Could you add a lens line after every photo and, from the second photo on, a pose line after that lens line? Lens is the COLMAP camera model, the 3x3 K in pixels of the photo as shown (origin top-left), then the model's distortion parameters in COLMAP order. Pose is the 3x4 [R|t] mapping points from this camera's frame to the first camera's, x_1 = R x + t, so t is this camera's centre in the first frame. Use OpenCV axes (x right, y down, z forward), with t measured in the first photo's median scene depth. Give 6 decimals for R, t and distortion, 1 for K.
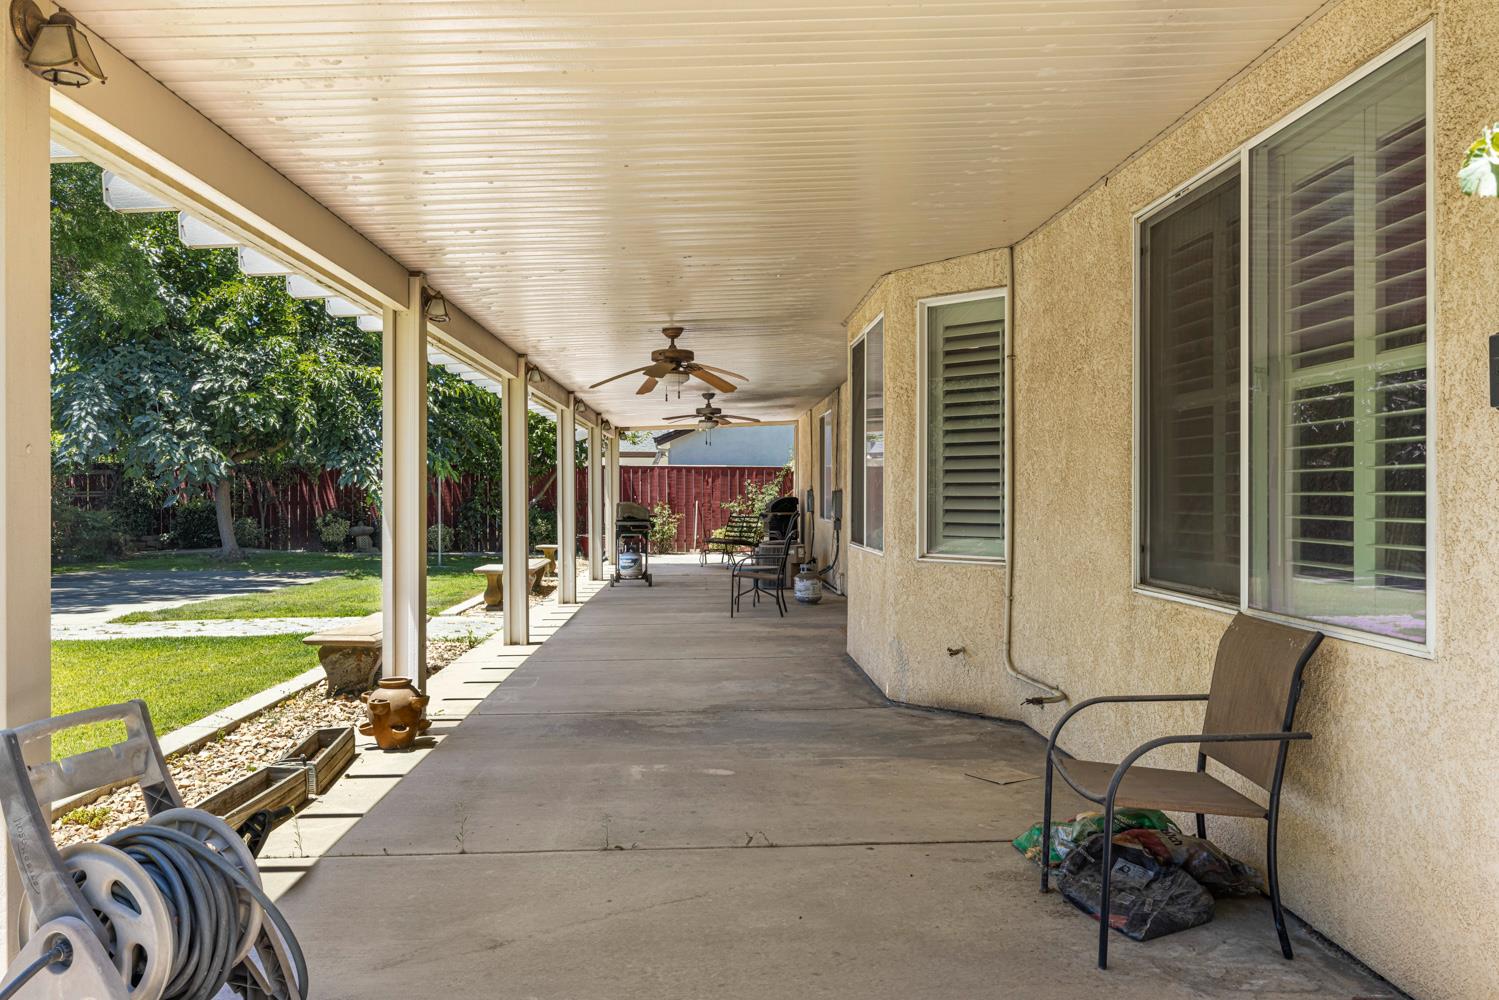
lens RADIAL K [[1142.3, 0, 746.2], [0, 1142.3, 508.8], [0, 0, 1]] dist [-0.011418, 0.001727]
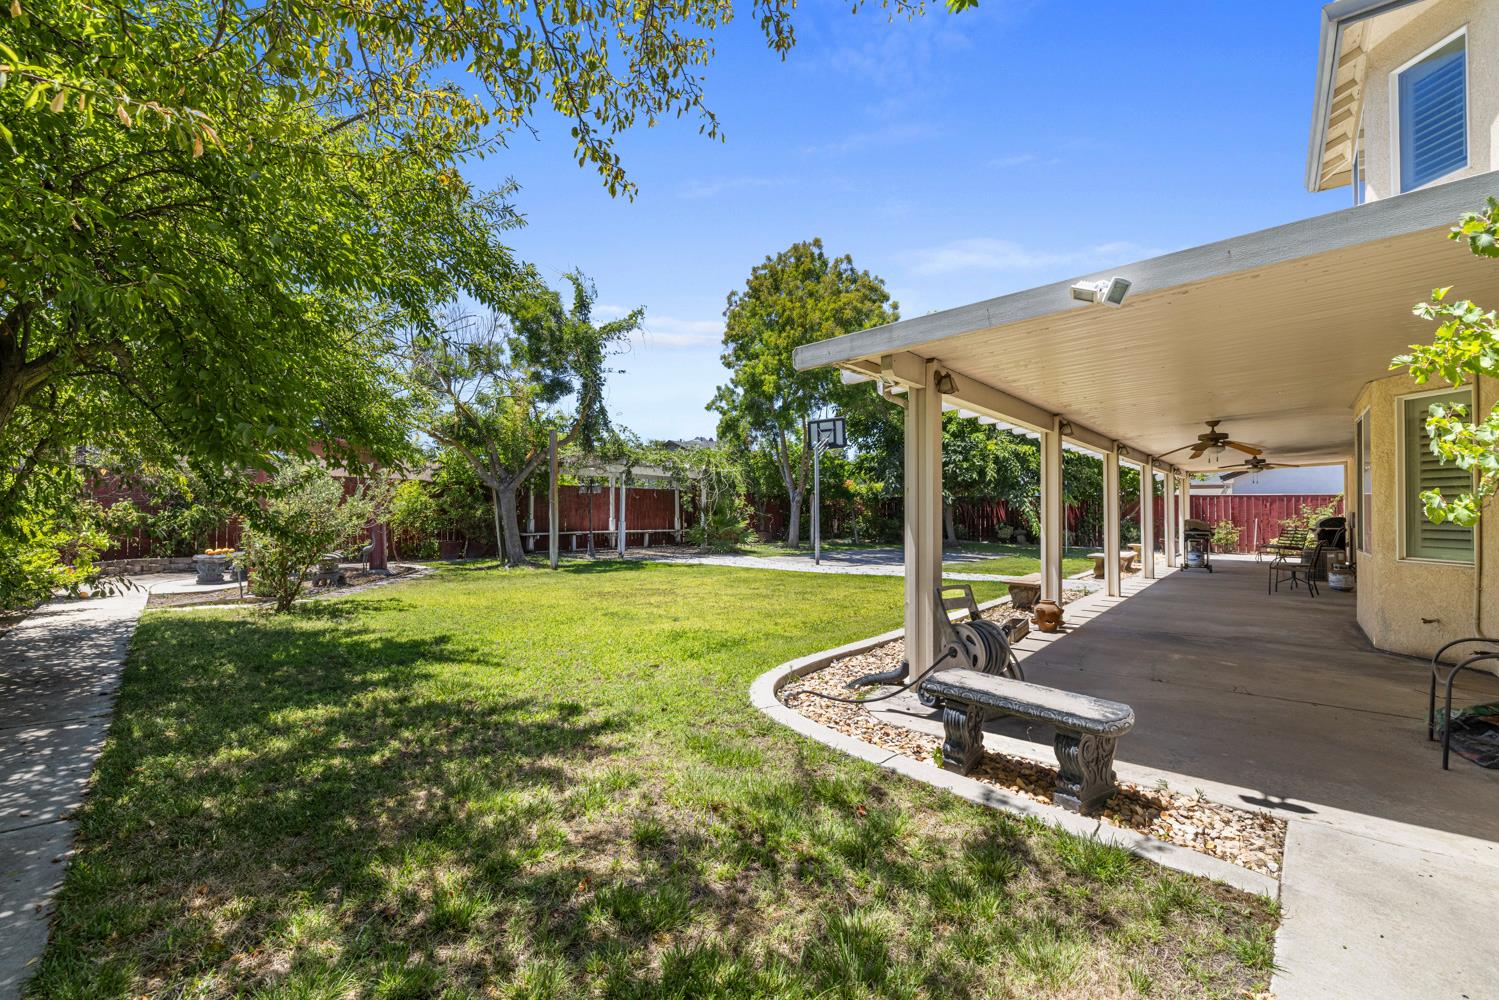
lens RADIAL K [[636.7, 0, 743.2], [0, 636.7, 494.7], [0, 0, 1]] dist [-0.000735, -0.000429]
pose [[0.745089, -0.011960, -0.666858, 0.034674], [-0.014130, 0.999332, -0.033711, -0.002419], [0.666816, 0.034541, 0.744422, -0.141608]]
